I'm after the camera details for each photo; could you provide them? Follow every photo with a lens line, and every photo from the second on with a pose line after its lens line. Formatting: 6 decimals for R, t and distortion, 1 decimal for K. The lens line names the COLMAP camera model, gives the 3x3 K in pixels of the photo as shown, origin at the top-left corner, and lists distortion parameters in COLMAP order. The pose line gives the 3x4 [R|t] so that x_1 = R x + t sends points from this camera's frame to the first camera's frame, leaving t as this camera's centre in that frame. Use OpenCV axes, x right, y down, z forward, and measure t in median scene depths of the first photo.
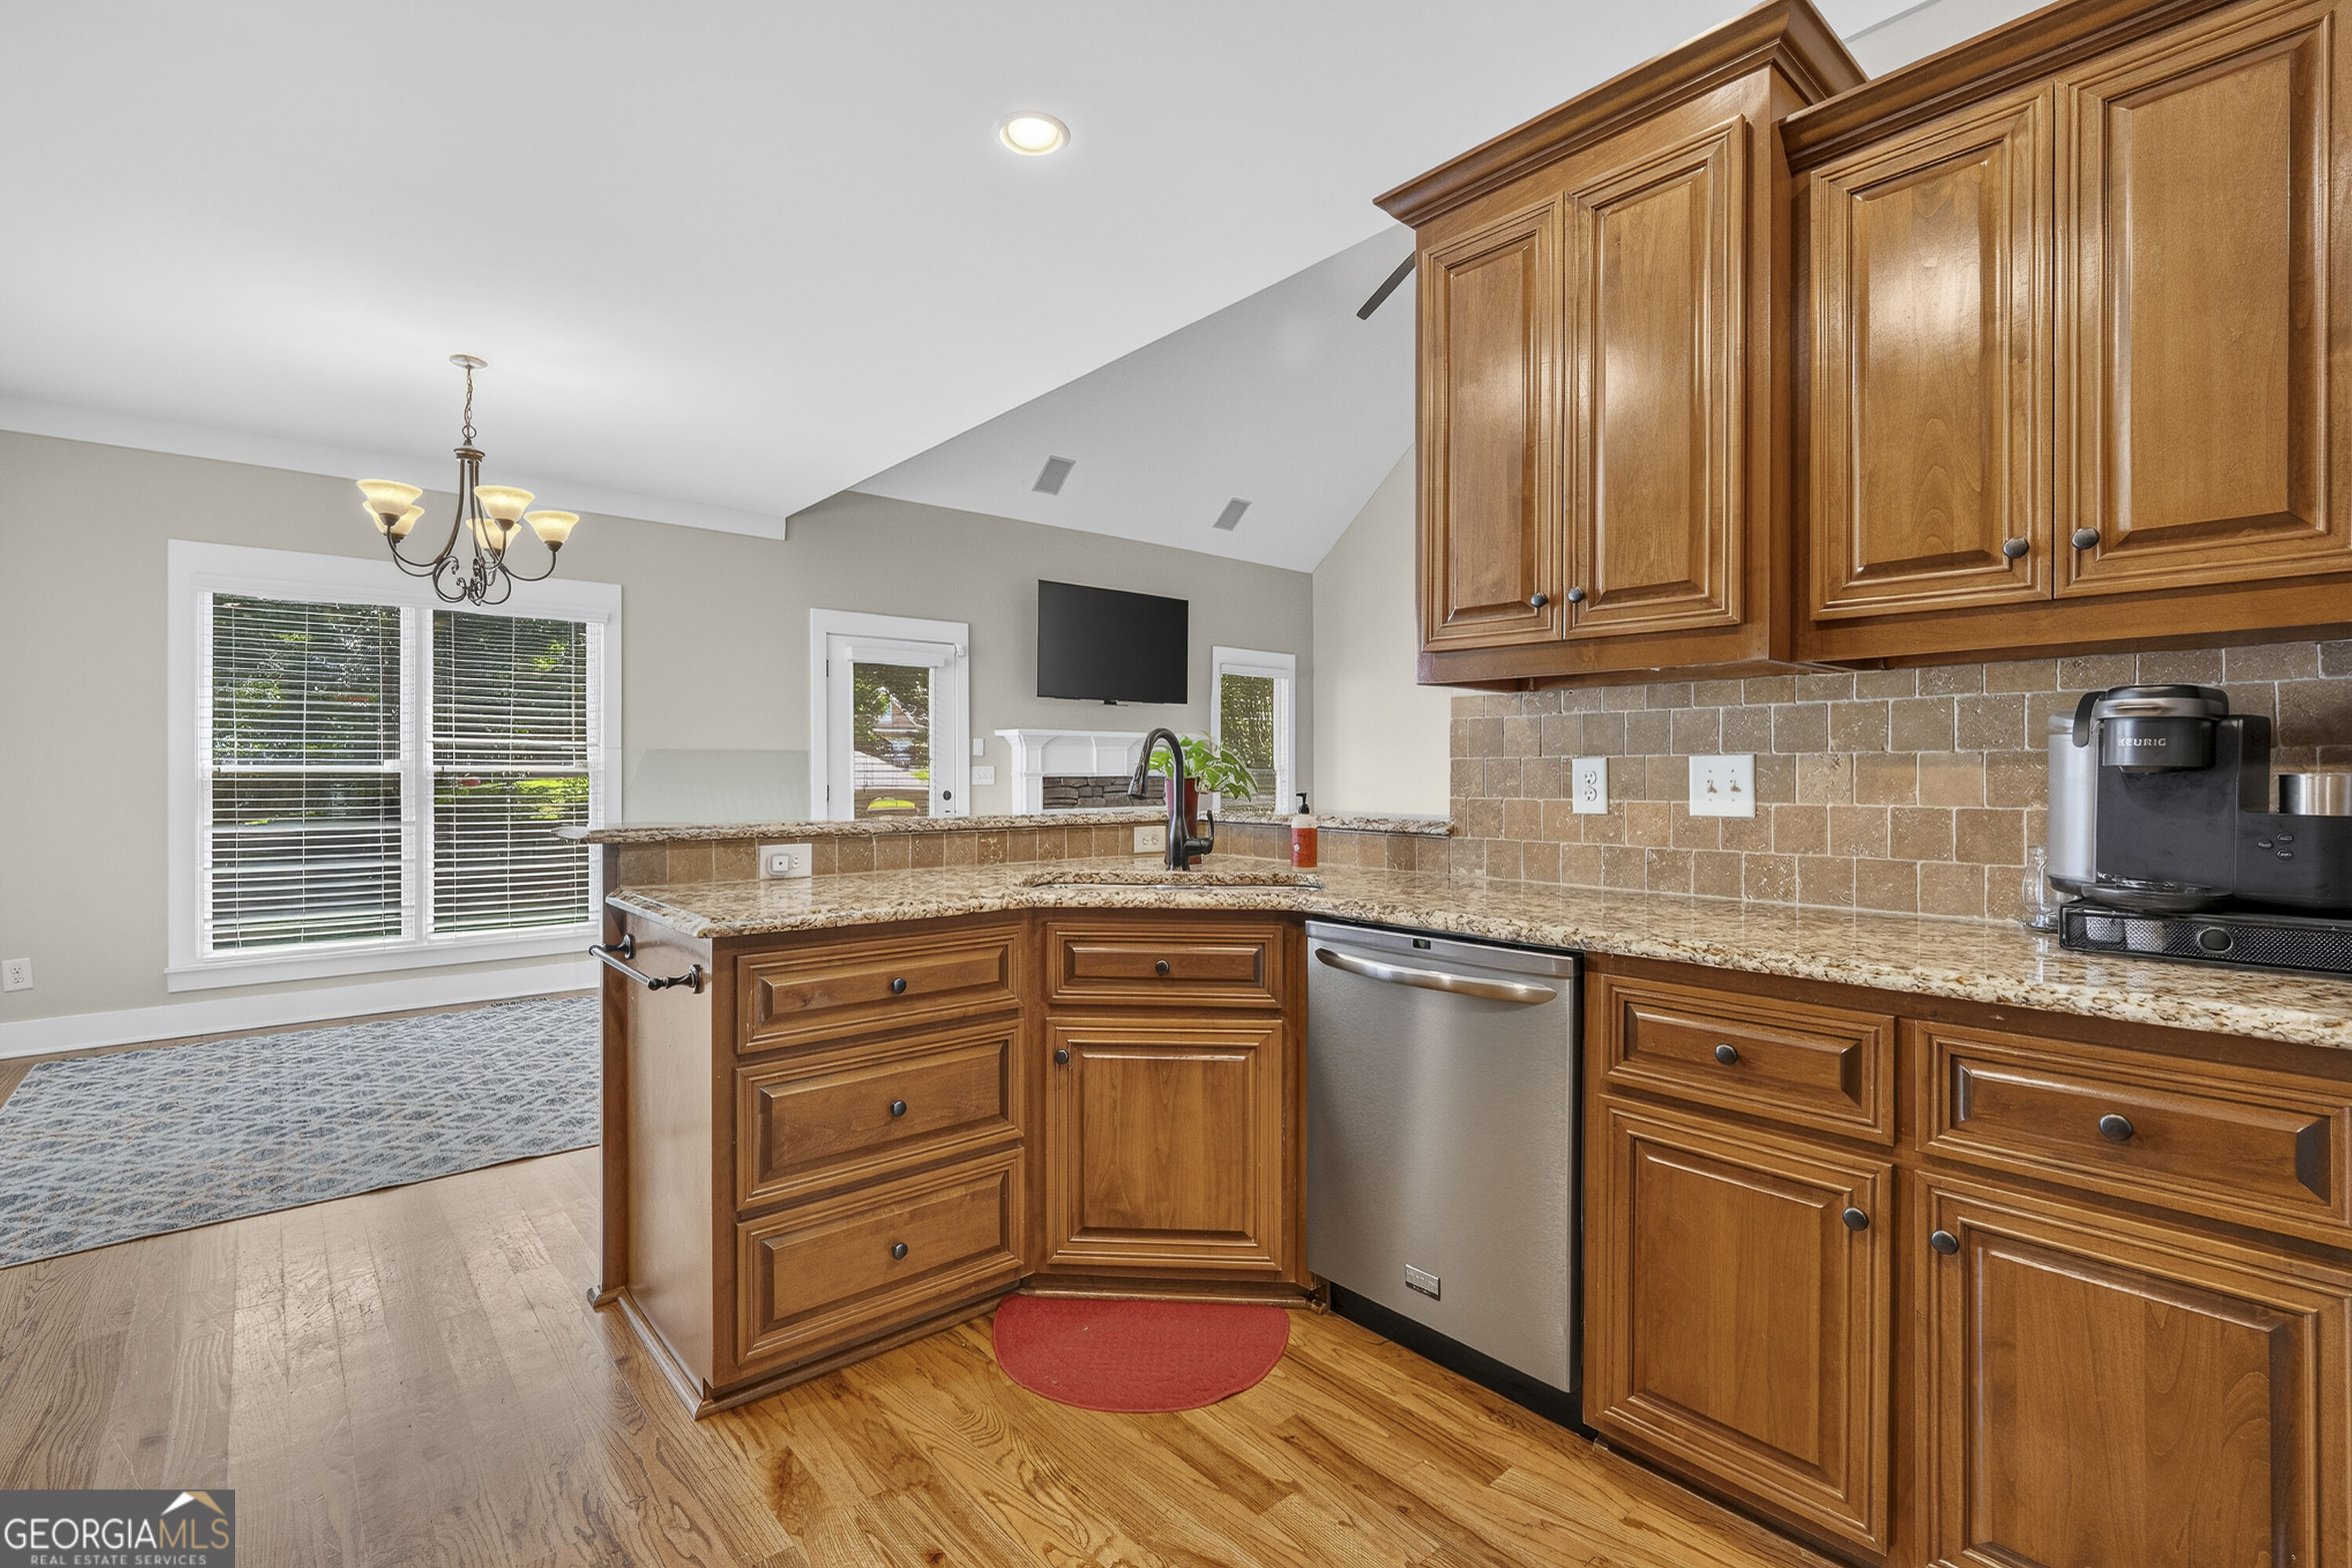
lens RADIAL K [[1044.3, 0, 1185.8], [0, 1044.3, 783.5], [0, 0, 1]] dist [-0.001006, 0.000058]
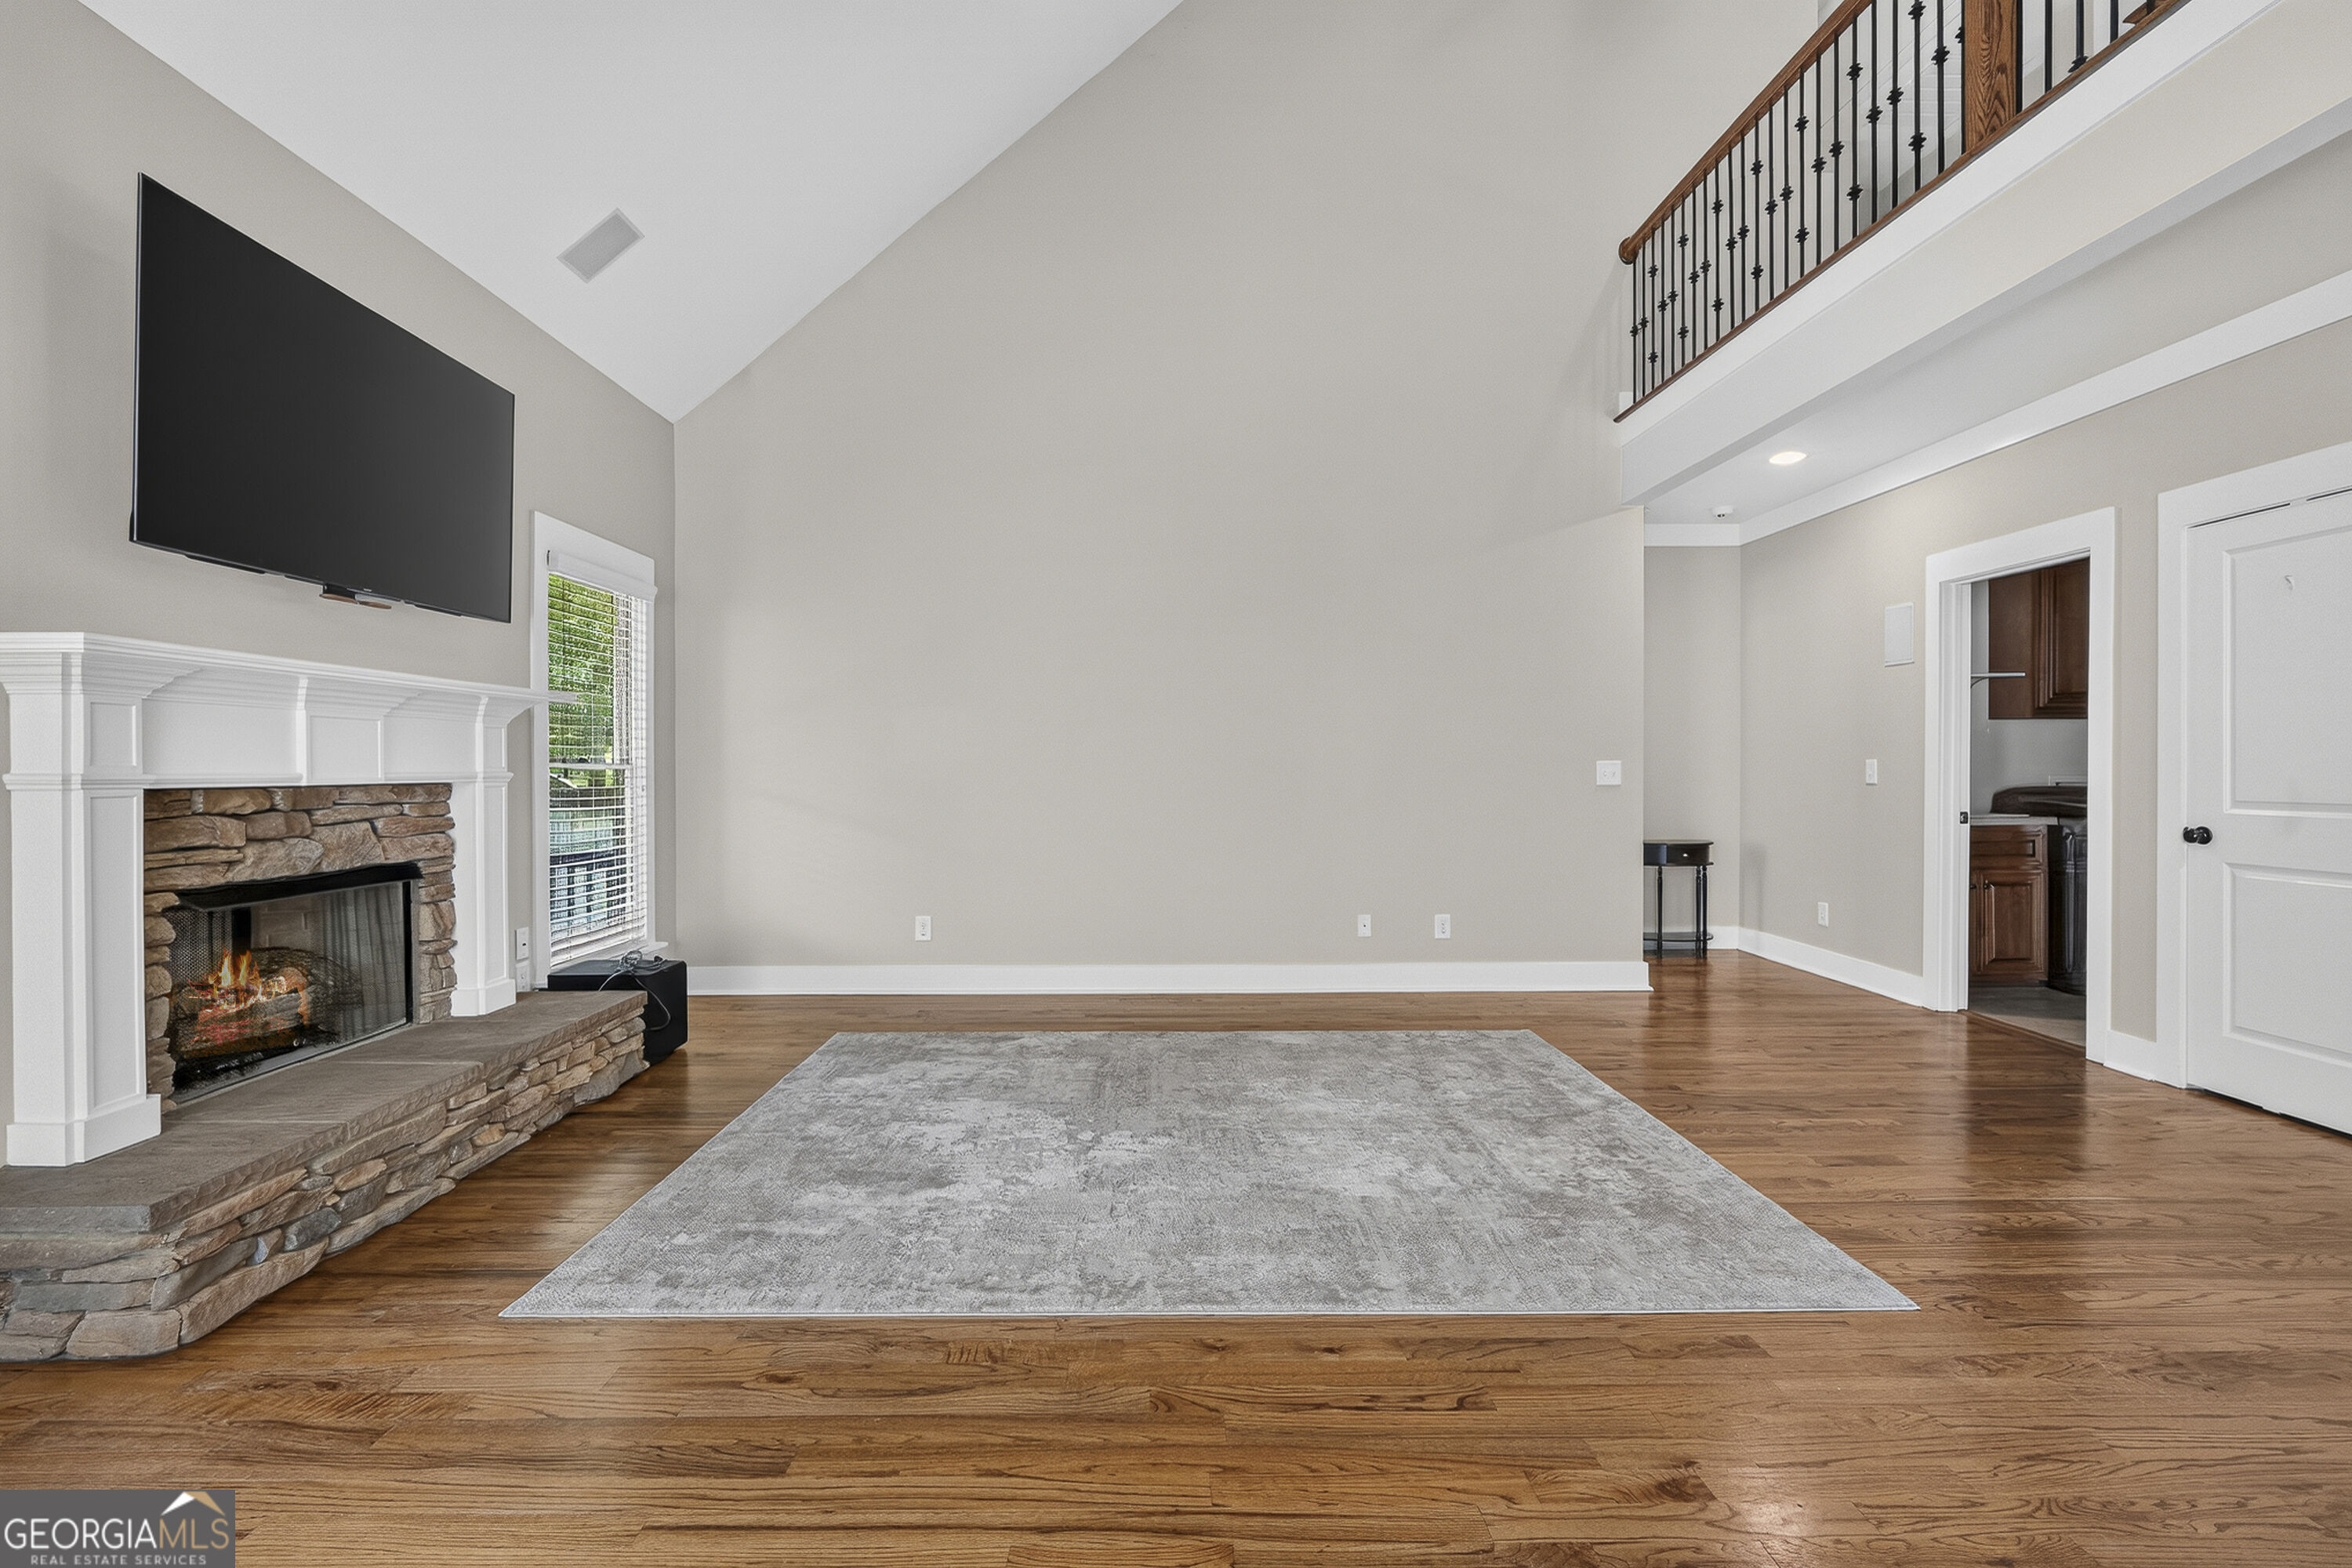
lens RADIAL K [[1044.3, 0, 1176.5], [0, 1044.3, 771.5], [0, 0, 1]] dist [-0.001006, 0.000058]
pose [[0.667628, -0.006344, 0.744468, -0.513394], [0.009529, 0.999955, -0.000024, -0.027260], [-0.744434, 0.007110, 0.667658, 1.700242]]
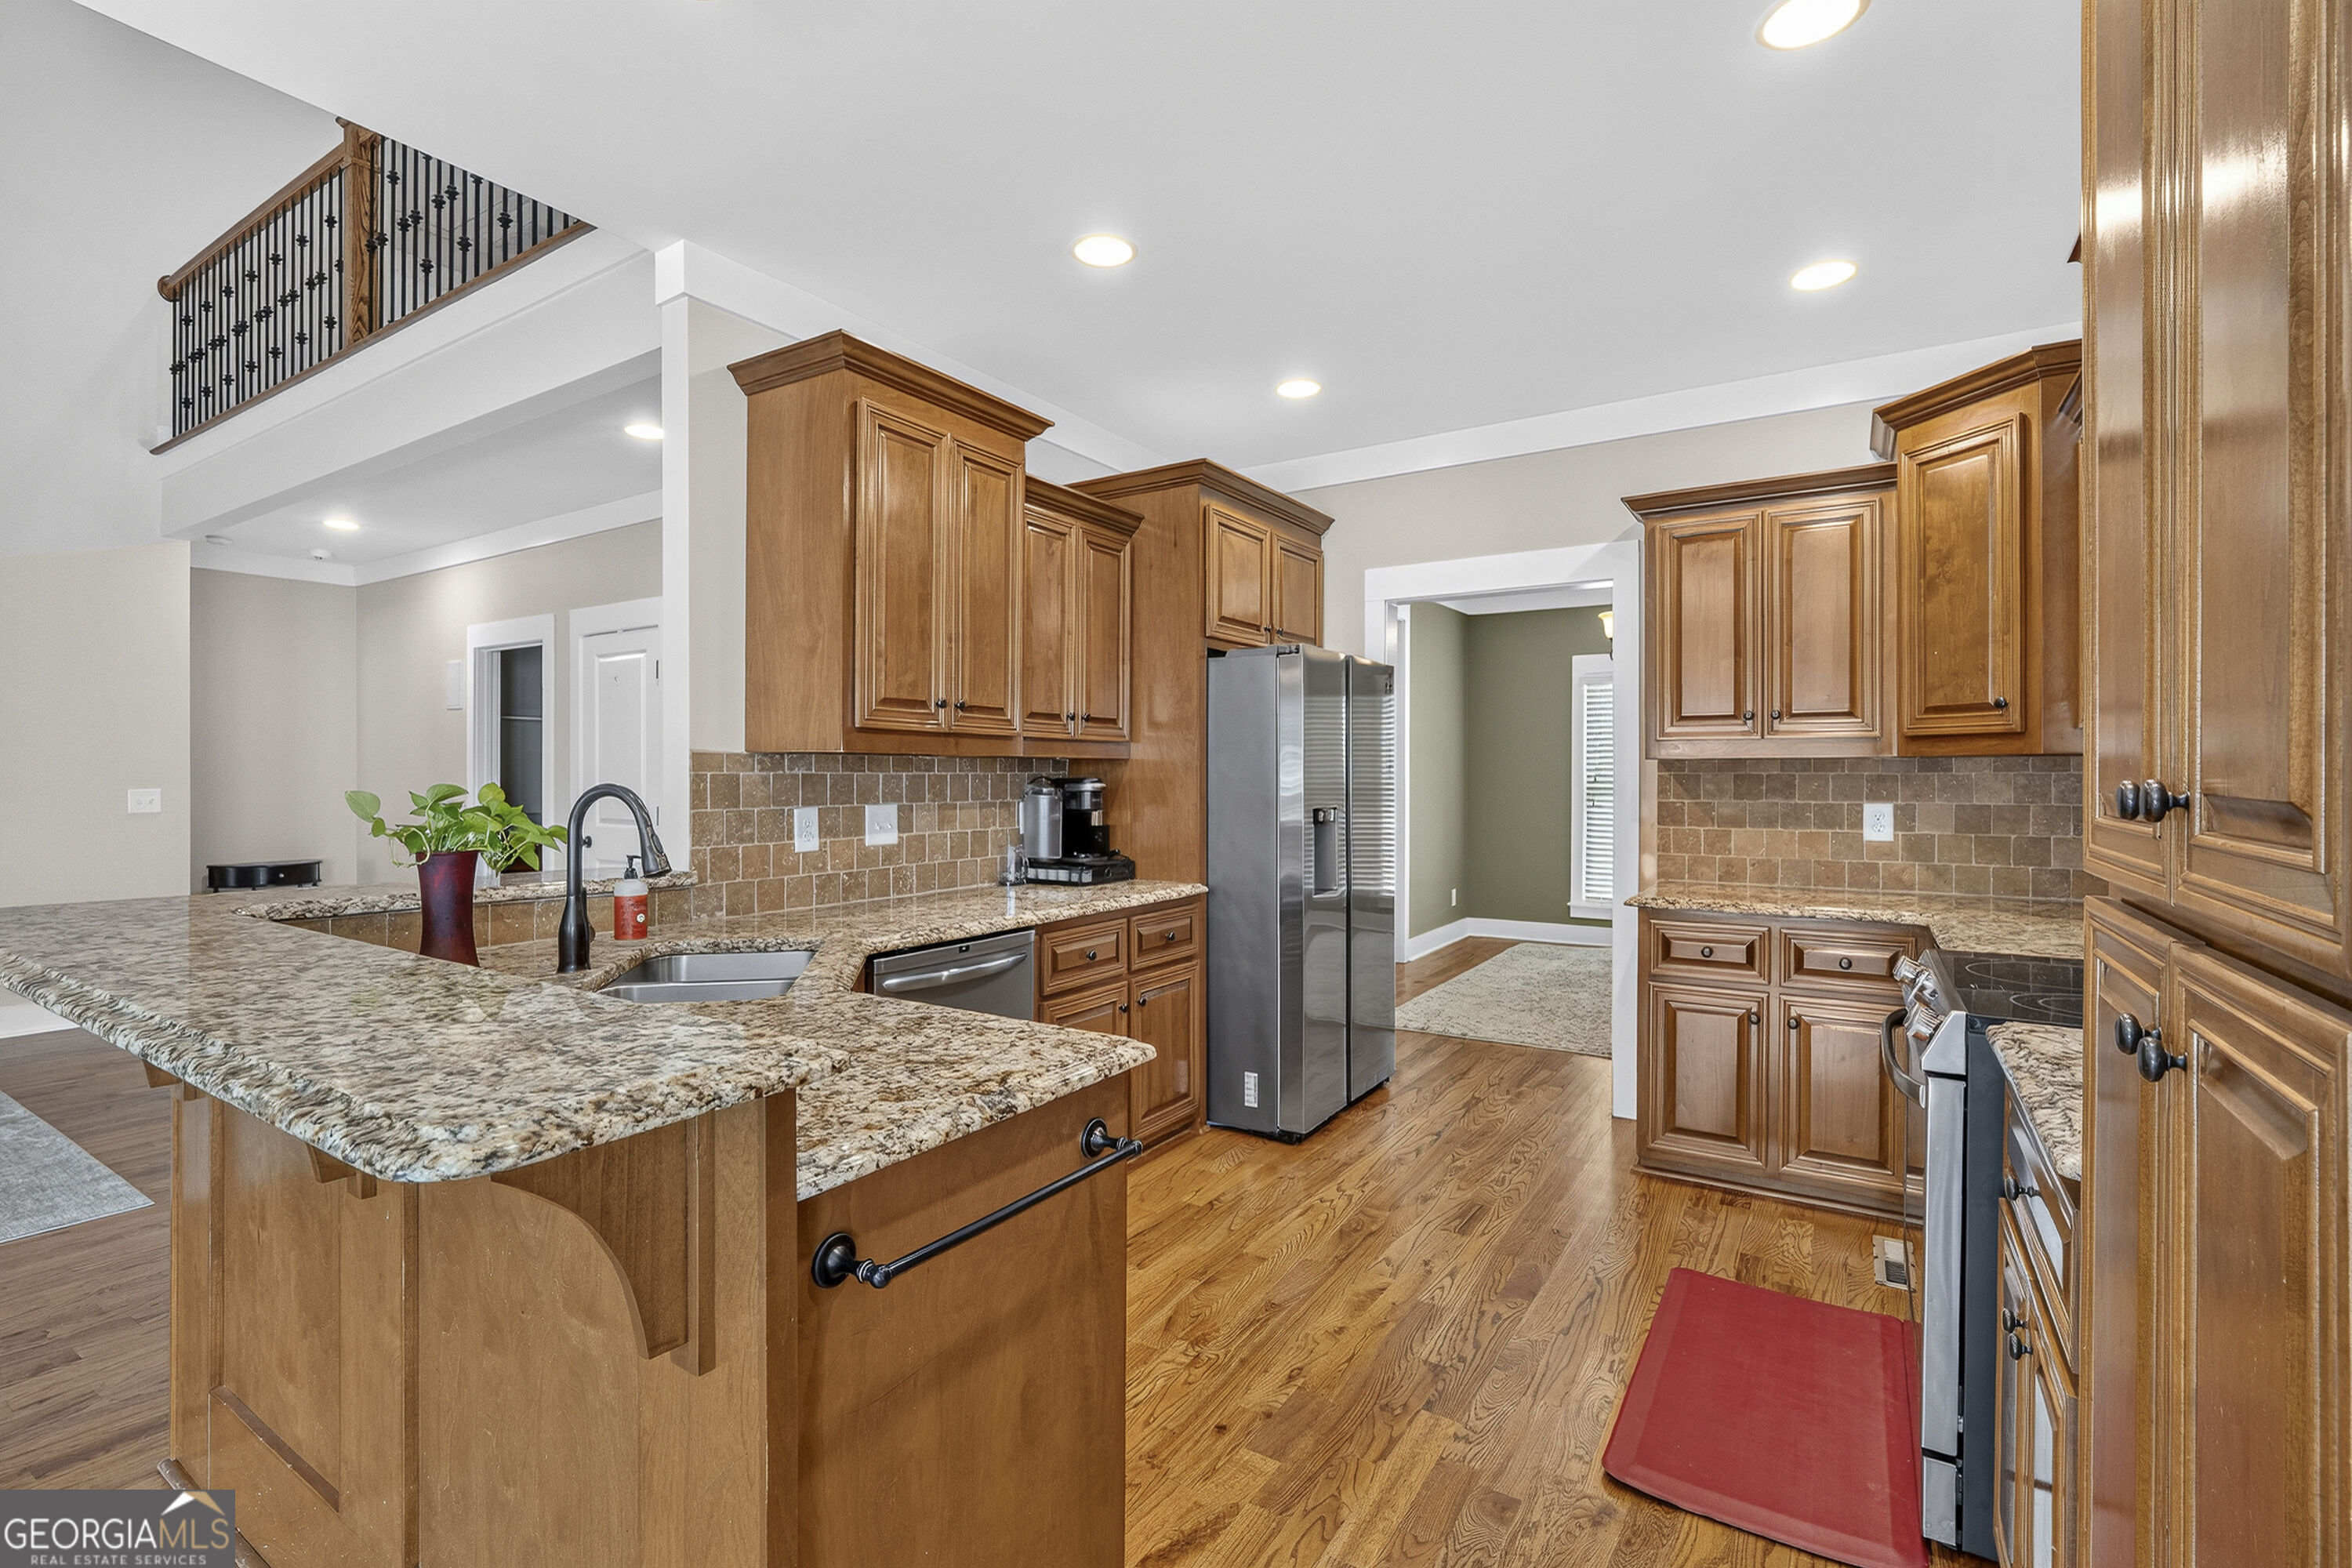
lens RADIAL K [[1044.3, 0, 1180.1], [0, 1044.3, 776.6], [0, 0, 1]] dist [-0.001006, 0.000058]
pose [[-0.262936, -0.002497, 0.964810, -0.983108], [0.006642, 0.999968, 0.004398, -0.066151], [-0.964790, 0.007565, -0.262911, 0.901237]]
